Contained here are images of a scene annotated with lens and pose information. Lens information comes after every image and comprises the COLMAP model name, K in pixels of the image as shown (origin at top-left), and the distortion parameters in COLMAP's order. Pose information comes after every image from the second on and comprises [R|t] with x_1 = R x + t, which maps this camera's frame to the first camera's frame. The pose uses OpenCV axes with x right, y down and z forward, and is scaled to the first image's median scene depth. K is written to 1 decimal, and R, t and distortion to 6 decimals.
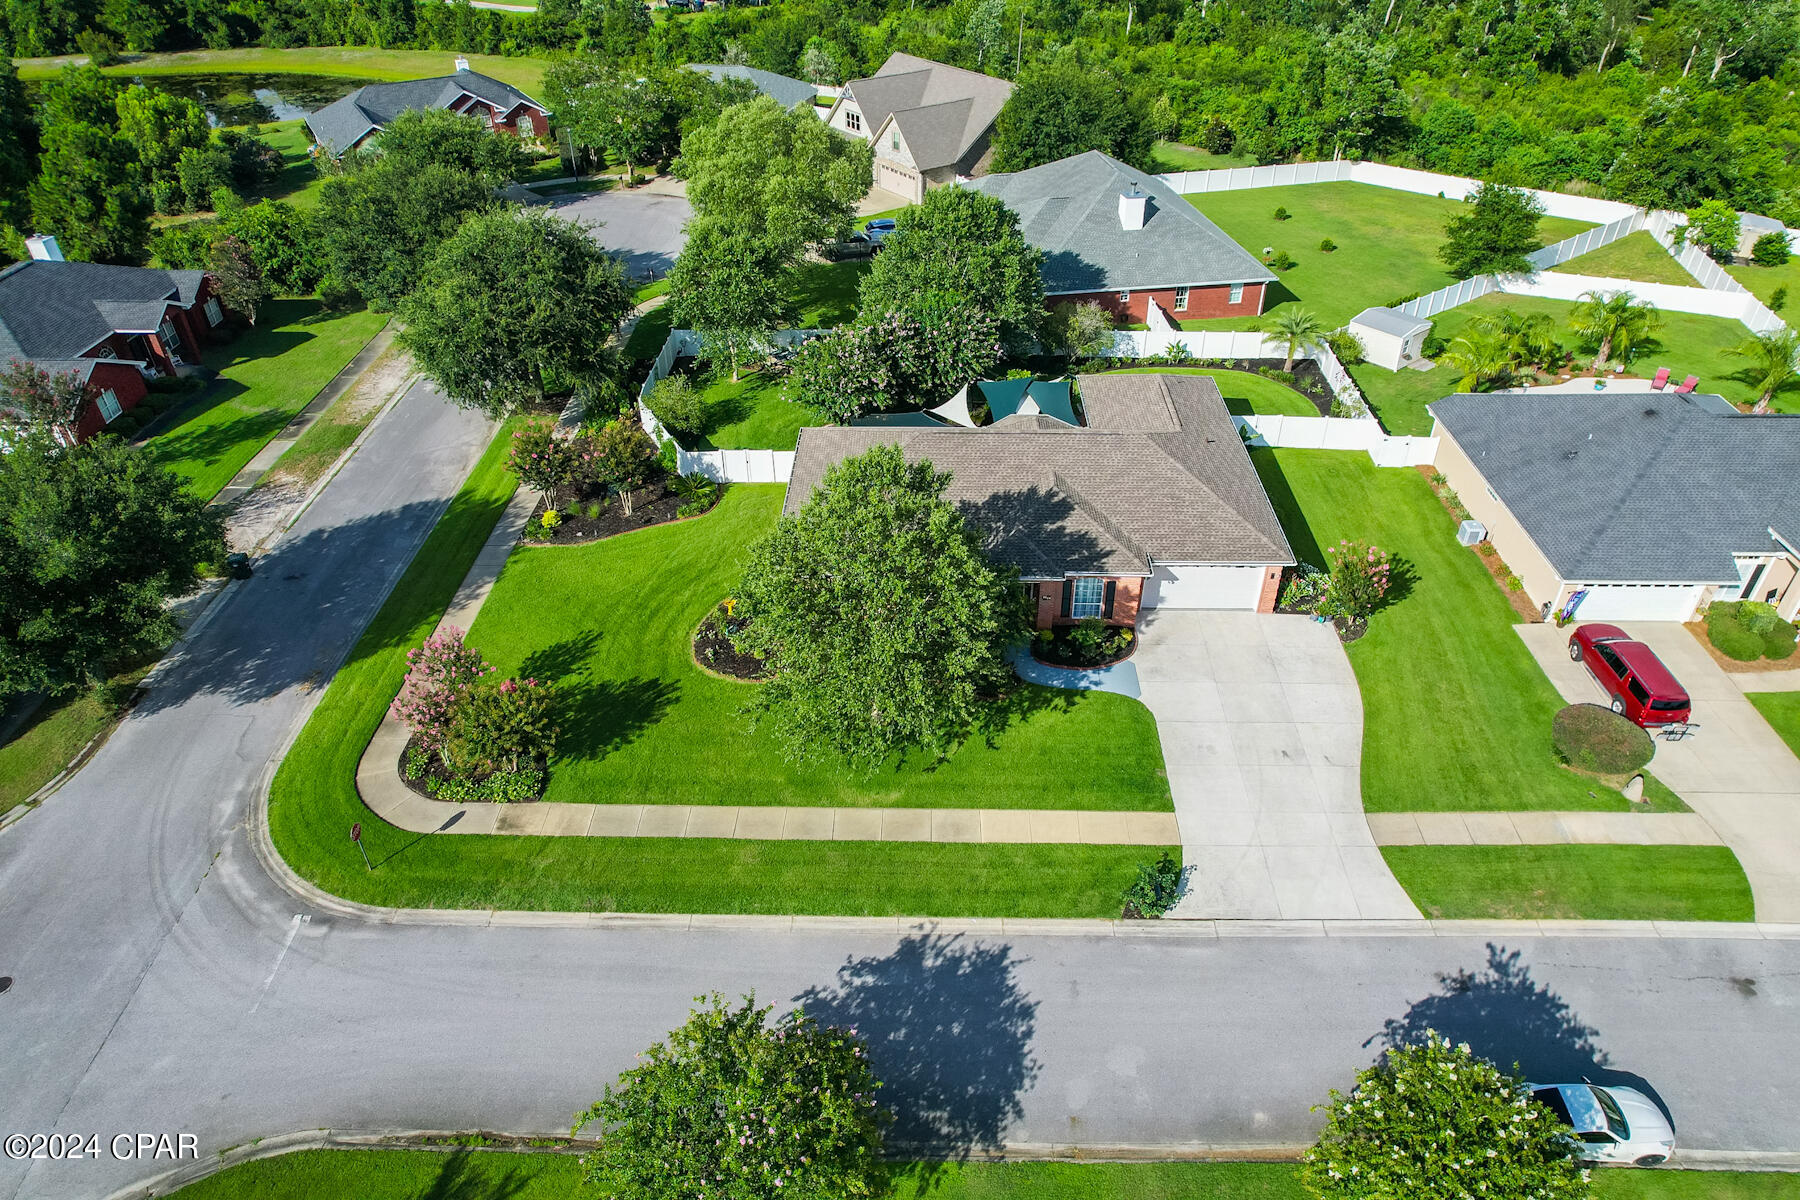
lens RADIAL K [[1157.3, 0, 911.3], [0, 1157.3, 595.8], [0, 0, 1]] dist [-0.073745, 0.072335]
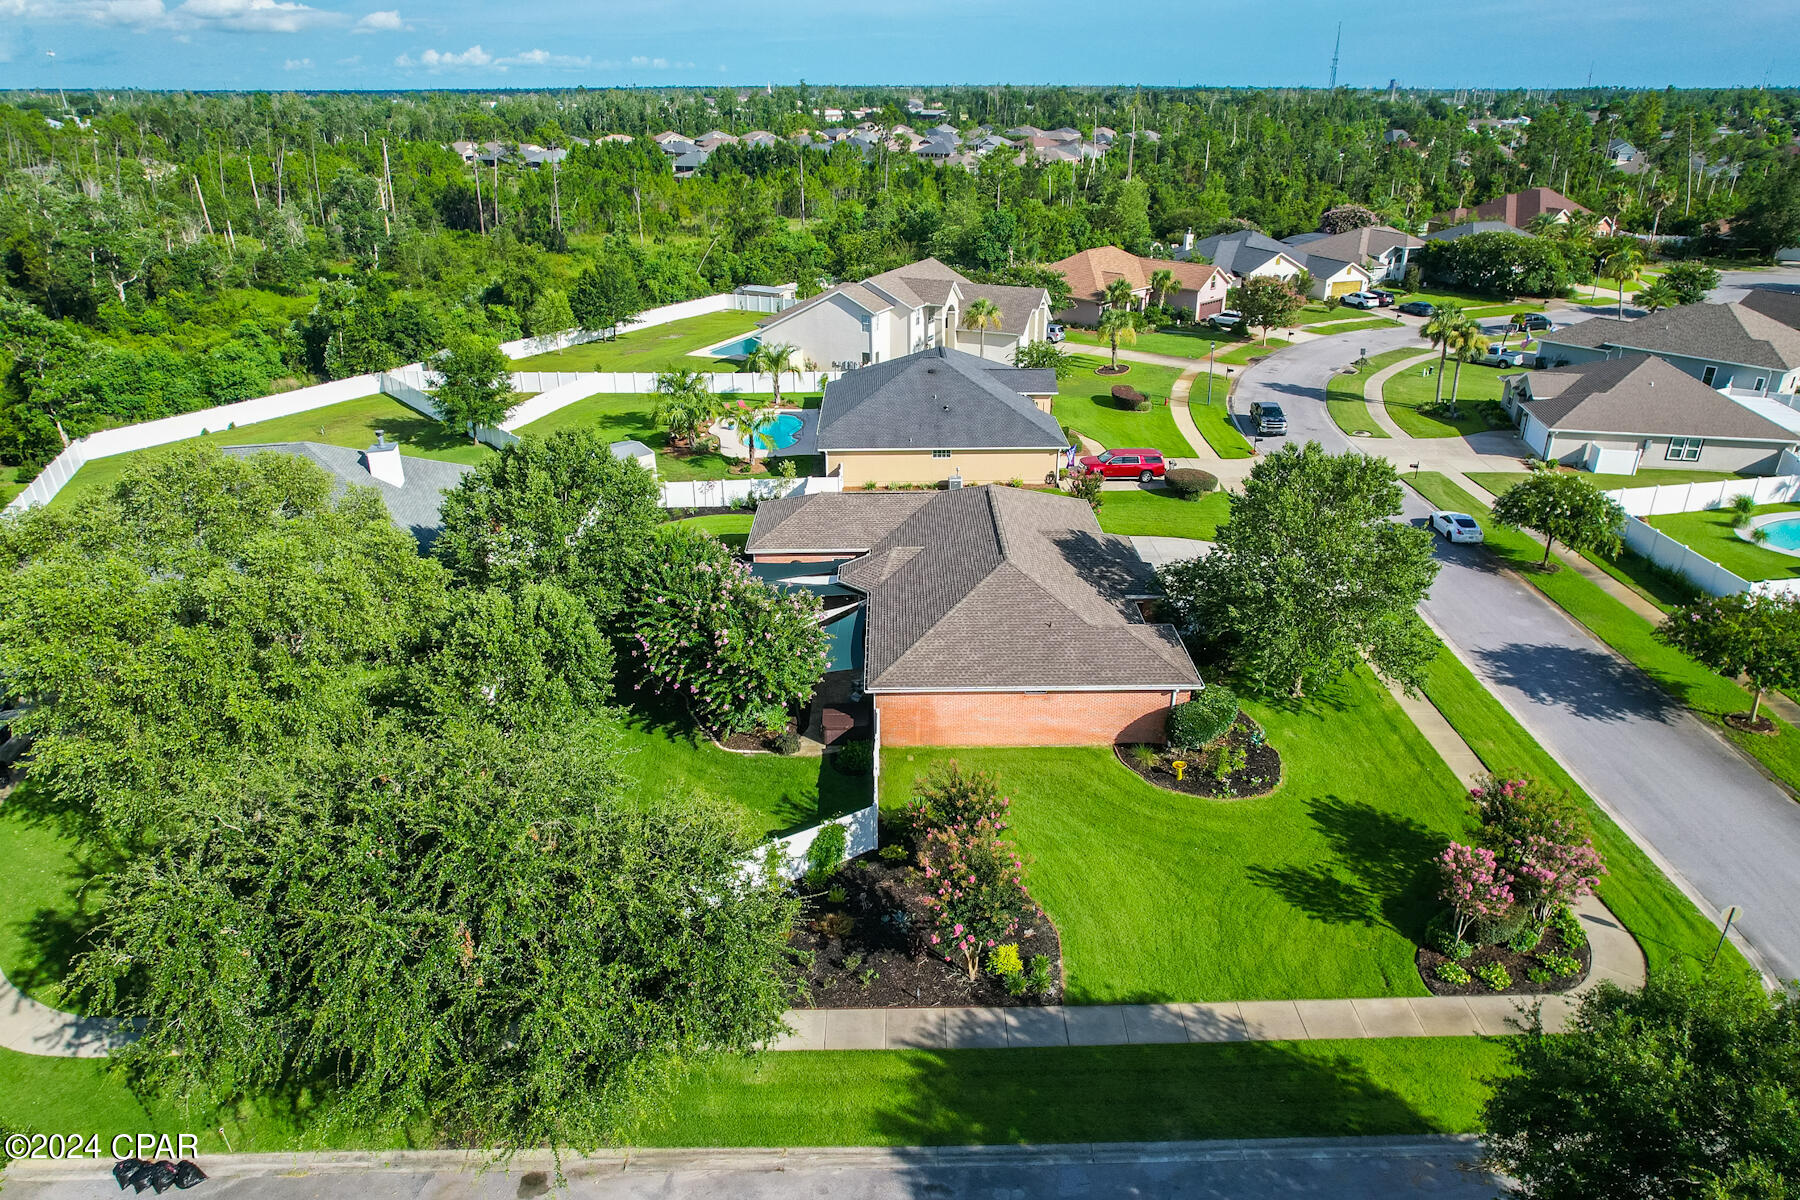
lens RADIAL K [[1157.3, 0, 911.3], [0, 1157.3, 595.8], [0, 0, 1]] dist [-0.073745, 0.072335]
pose [[-0.035823, -0.406748, 0.912838, -0.930083], [0.586032, 0.731338, 0.348872, -0.532399], [-0.809496, 0.547450, 0.212168, 0.933069]]
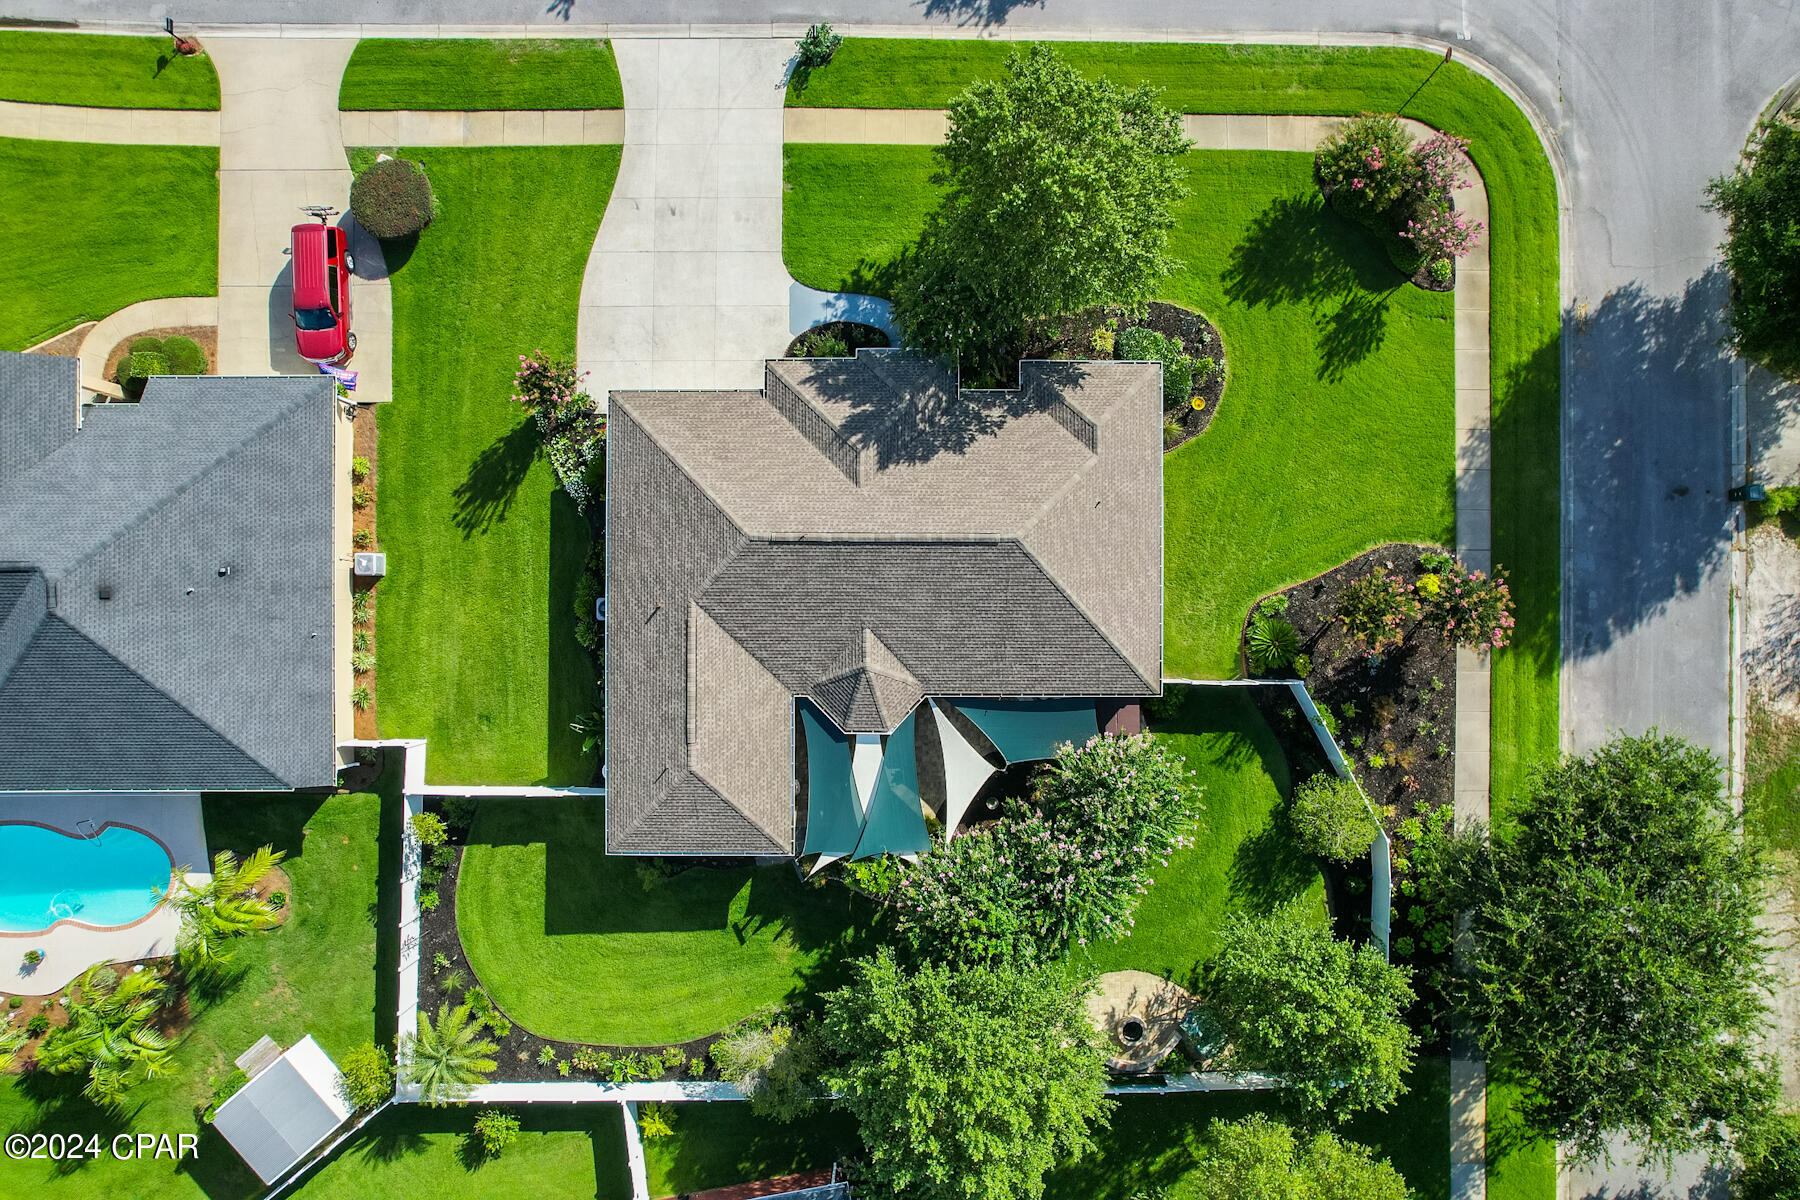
lens RADIAL K [[1157.3, 0, 911.3], [0, 1157.3, 595.8], [0, 0, 1]] dist [-0.073745, 0.072335]
pose [[-0.999851, 0.016009, -0.006518, 0.093853], [-0.014540, -0.575028, 0.818004, -0.894065], [0.009347, 0.817977, 0.575175, 0.591626]]
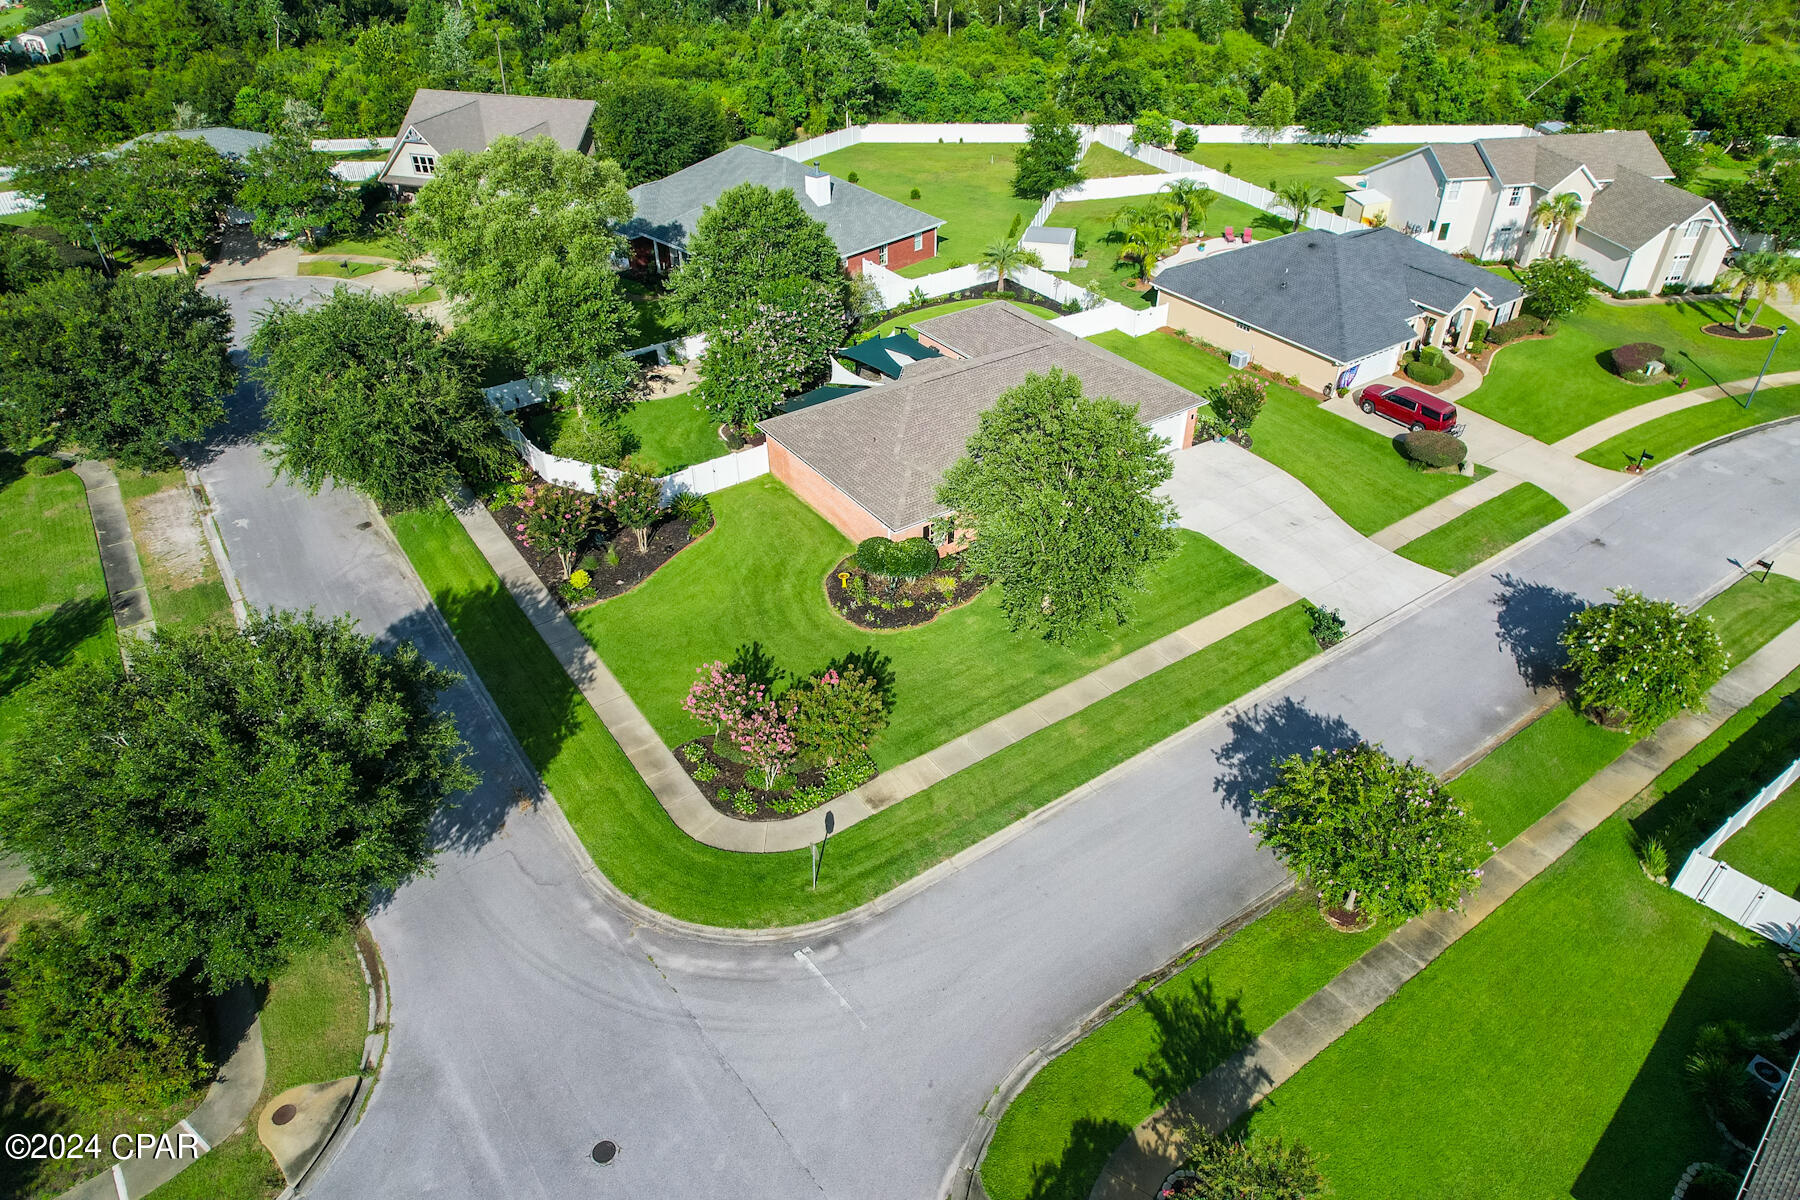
lens RADIAL K [[1144.9, 0, 910.2], [0, 1144.9, 600.8], [0, 0, 1]] dist [-0.037447, -0.000943]
pose [[0.807829, -0.341776, 0.480210, -0.647339], [0.340540, 0.935616, 0.093028, -0.051873], [-0.481087, 0.088380, 0.872206, 0.039873]]
